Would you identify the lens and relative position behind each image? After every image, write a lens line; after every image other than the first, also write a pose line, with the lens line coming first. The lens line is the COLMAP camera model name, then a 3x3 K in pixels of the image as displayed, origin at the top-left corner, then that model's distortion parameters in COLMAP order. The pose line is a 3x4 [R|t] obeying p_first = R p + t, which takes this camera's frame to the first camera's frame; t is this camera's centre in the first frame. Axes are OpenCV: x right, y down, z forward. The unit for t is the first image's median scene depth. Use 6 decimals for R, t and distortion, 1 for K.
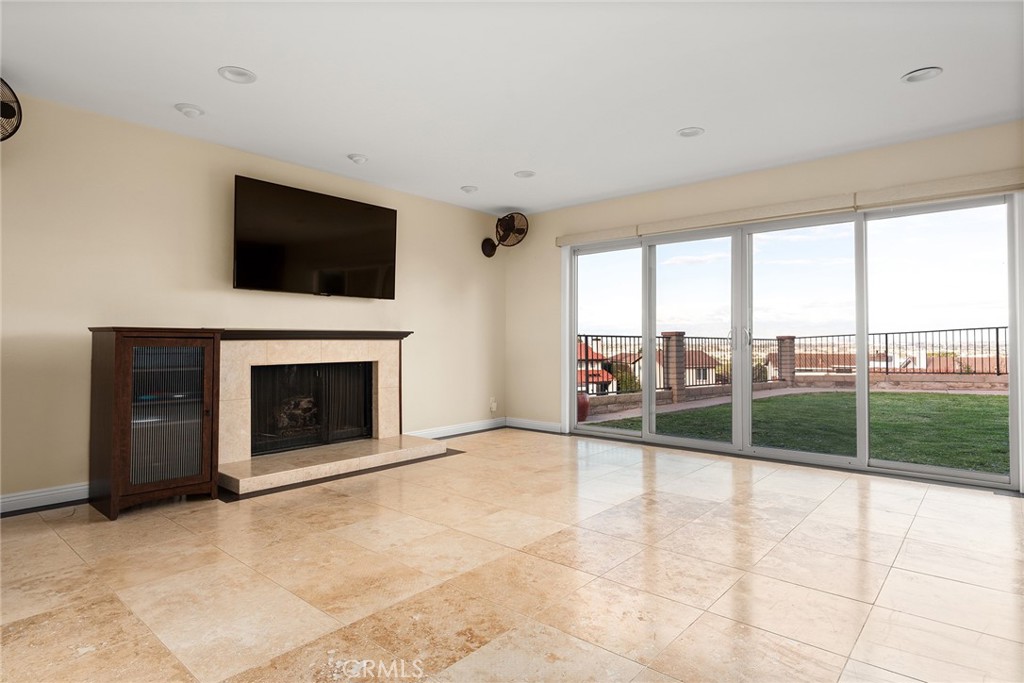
lens RADIAL K [[557.3, 0, 511.6], [0, 557.3, 340.2], [0, 0, 1]] dist [0.000087, -0.000436]
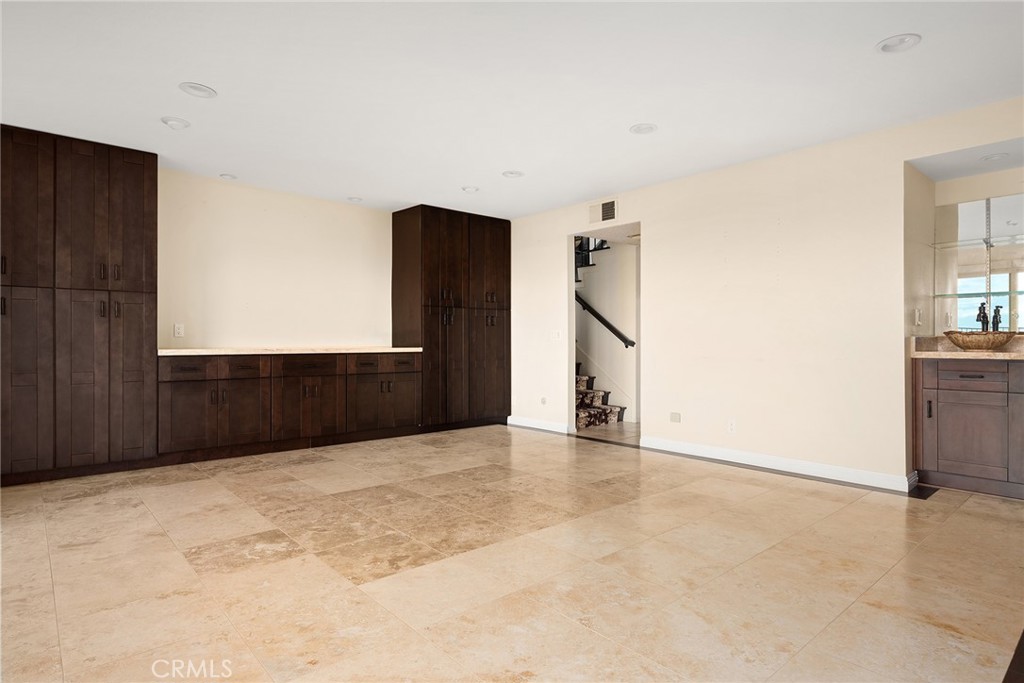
lens RADIAL K [[557.3, 0, 512.0], [0, 557.3, 338.1], [0, 0, 1]] dist [0.000087, -0.000436]
pose [[-0.990973, 0.001208, 0.134054, 0.000949], [0.000964, 0.999998, -0.001881, -0.003480], [-0.134056, -0.001734, -0.990972, 1.977007]]
